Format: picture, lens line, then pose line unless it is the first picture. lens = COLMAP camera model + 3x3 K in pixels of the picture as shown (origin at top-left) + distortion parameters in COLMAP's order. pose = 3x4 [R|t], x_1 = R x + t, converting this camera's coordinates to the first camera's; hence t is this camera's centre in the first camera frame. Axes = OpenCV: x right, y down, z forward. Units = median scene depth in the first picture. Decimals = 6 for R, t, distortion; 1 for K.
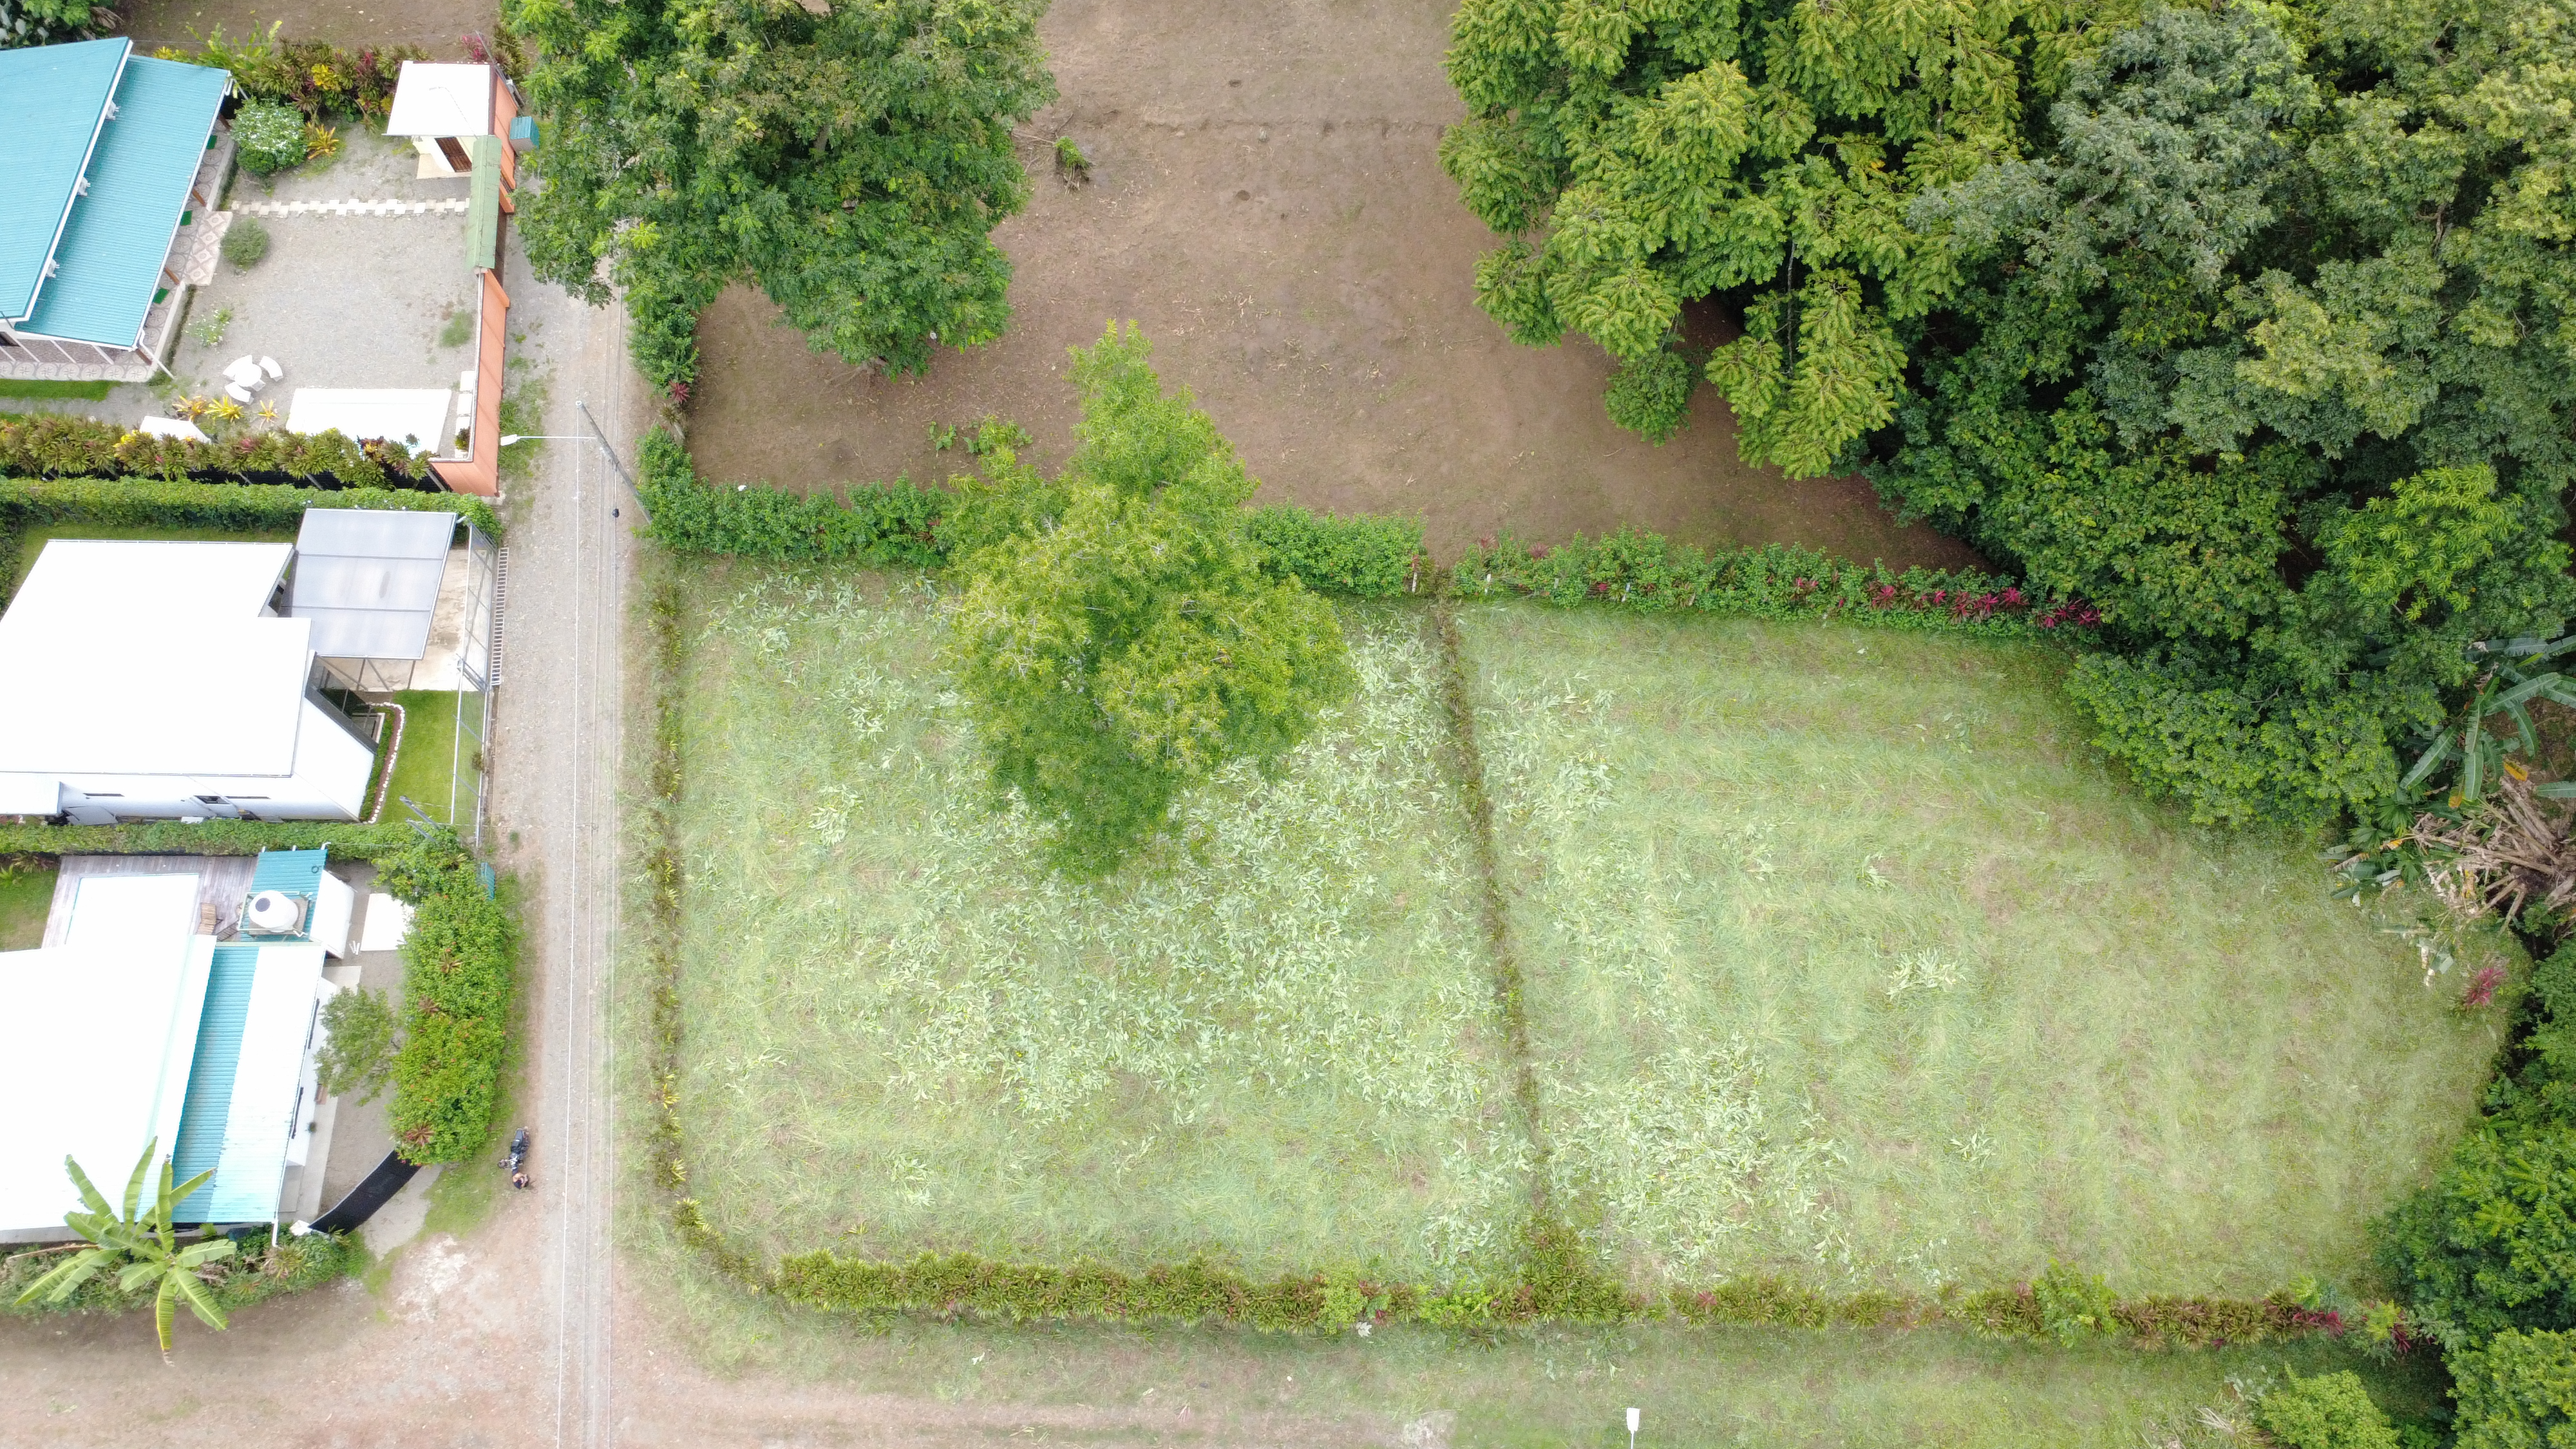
lens RADIAL K [[1872.7, 0, 1285.8], [0, 1872.7, 732.6], [0, 0, 1]] dist [-0.004309, 0.011641]
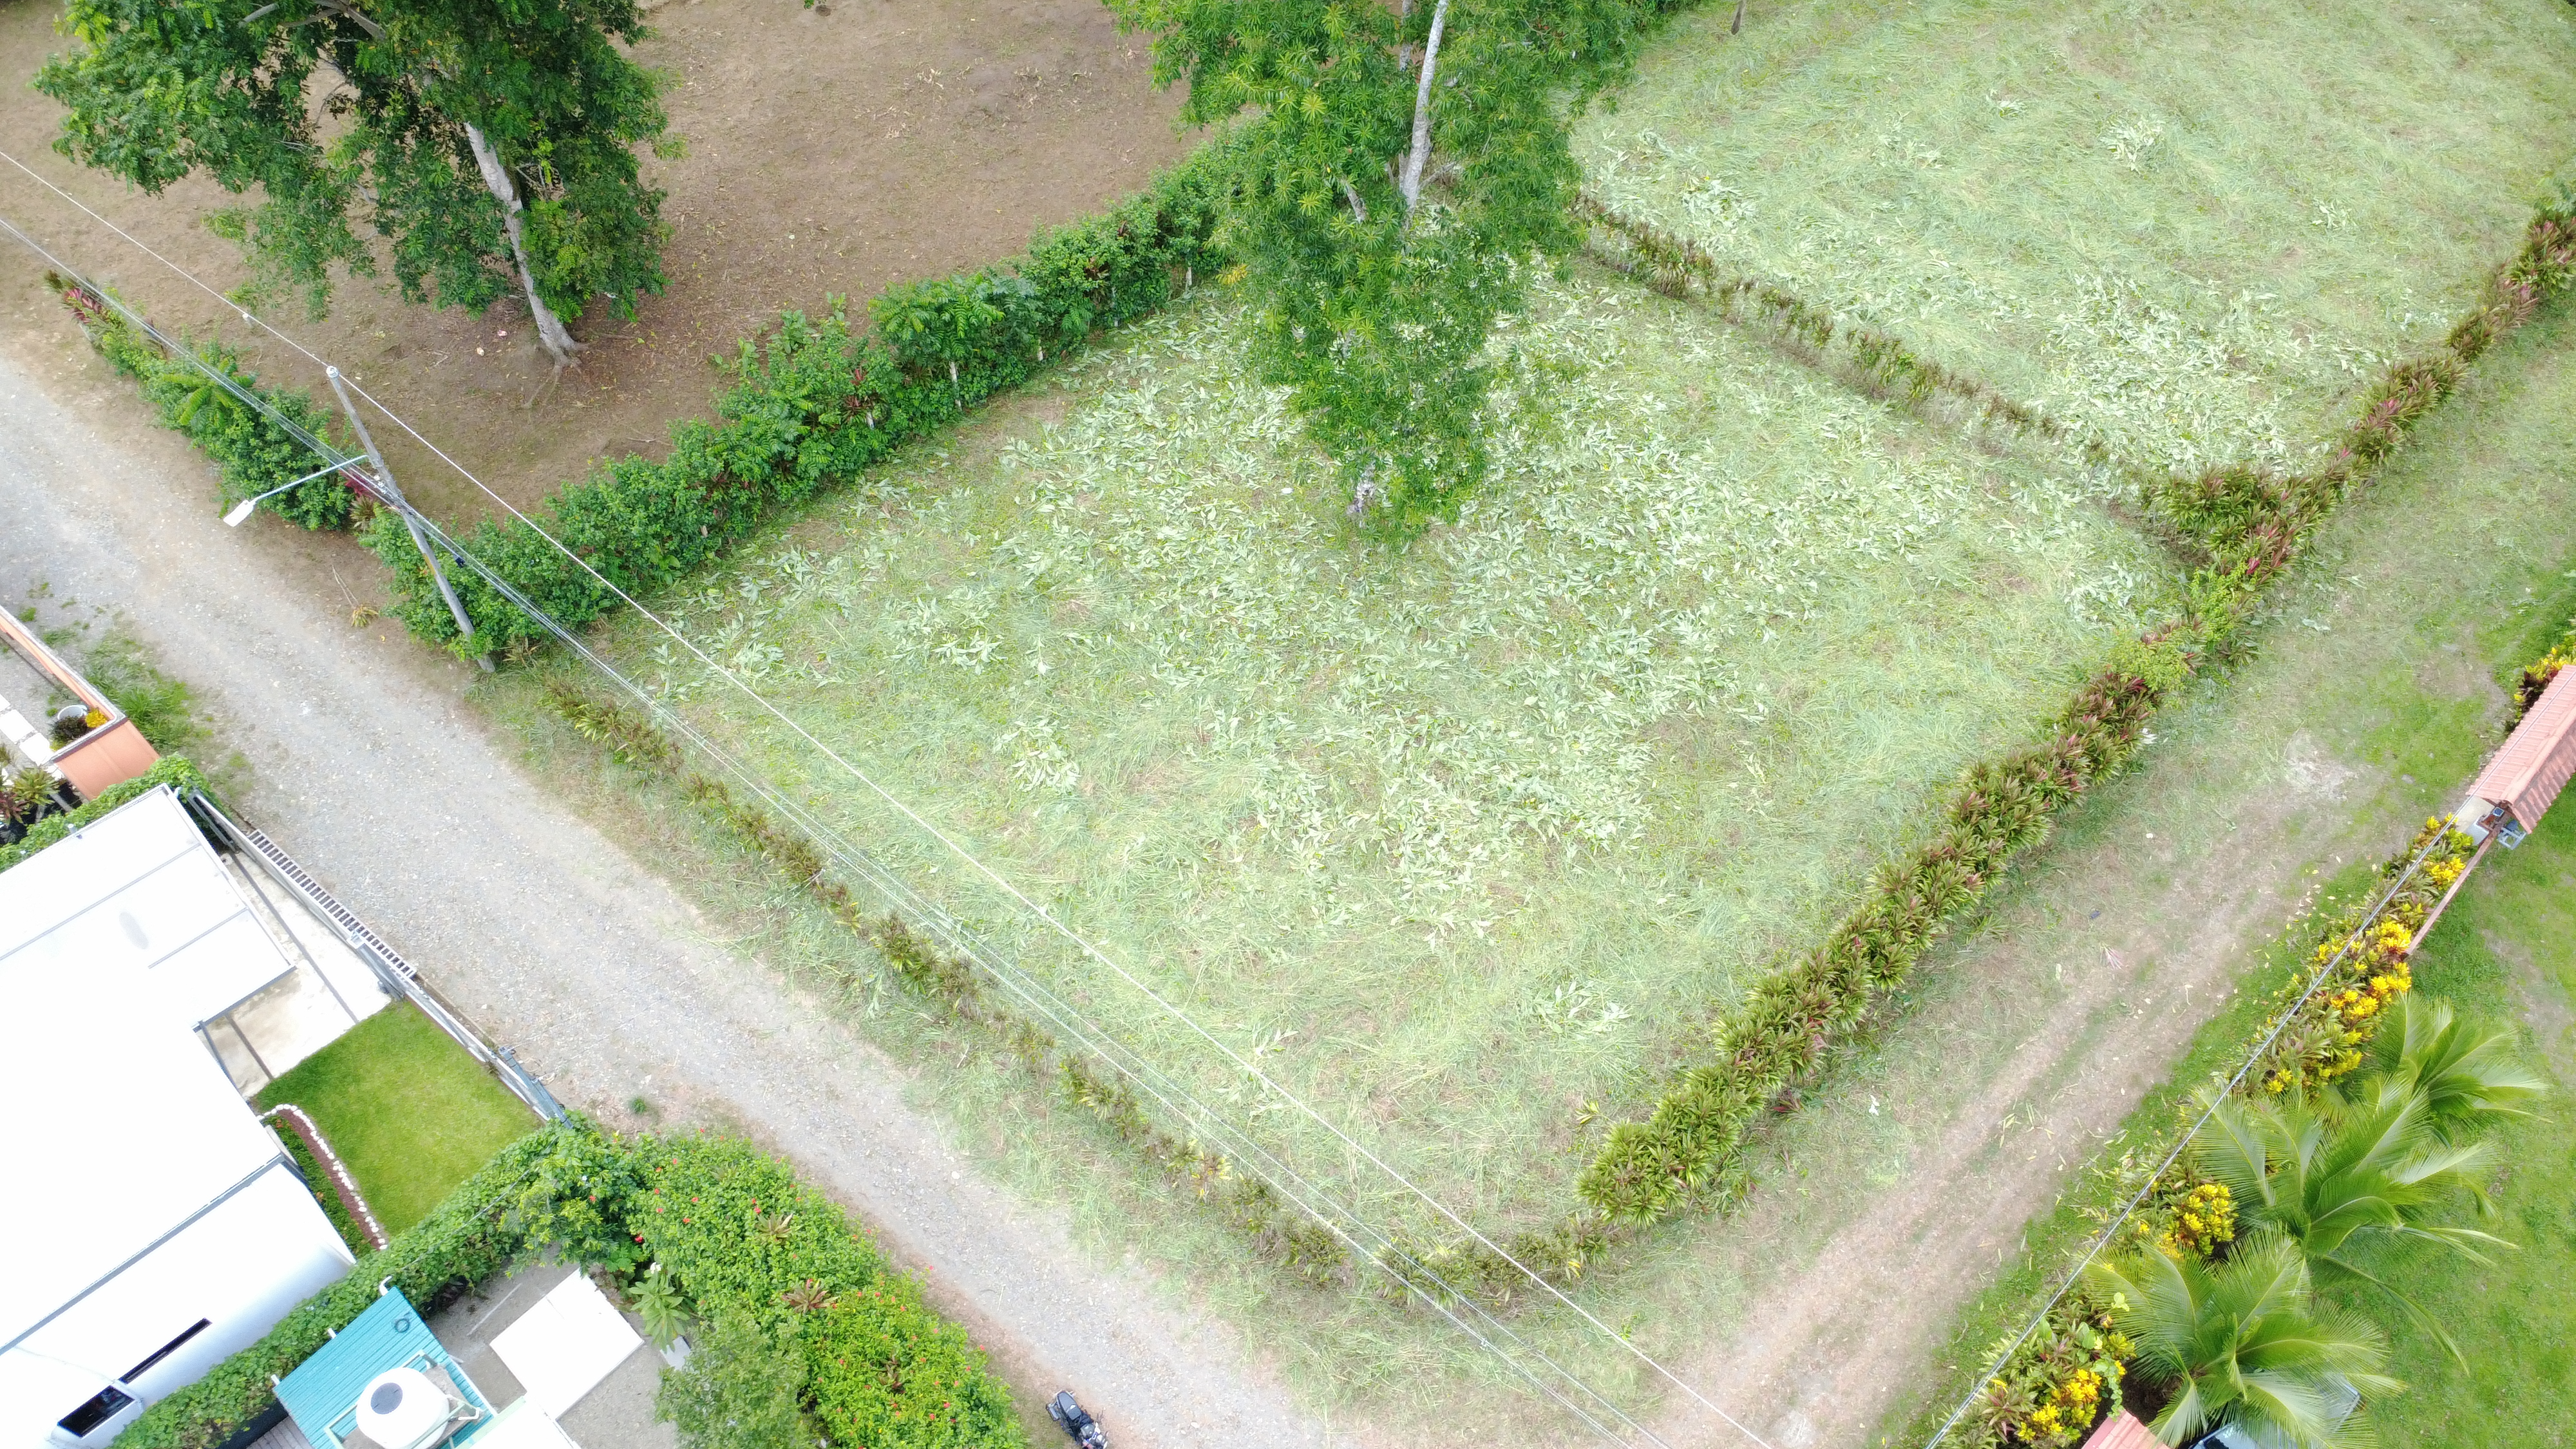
lens RADIAL K [[1872.7, 0, 1288.2], [0, 1872.7, 731.8], [0, 0, 1]] dist [-0.004309, 0.011641]
pose [[0.705658, -0.565640, 0.426729, -0.470677], [0.645580, 0.761471, -0.058212, 0.135173], [-0.292015, 0.316566, 0.902504, 0.410391]]
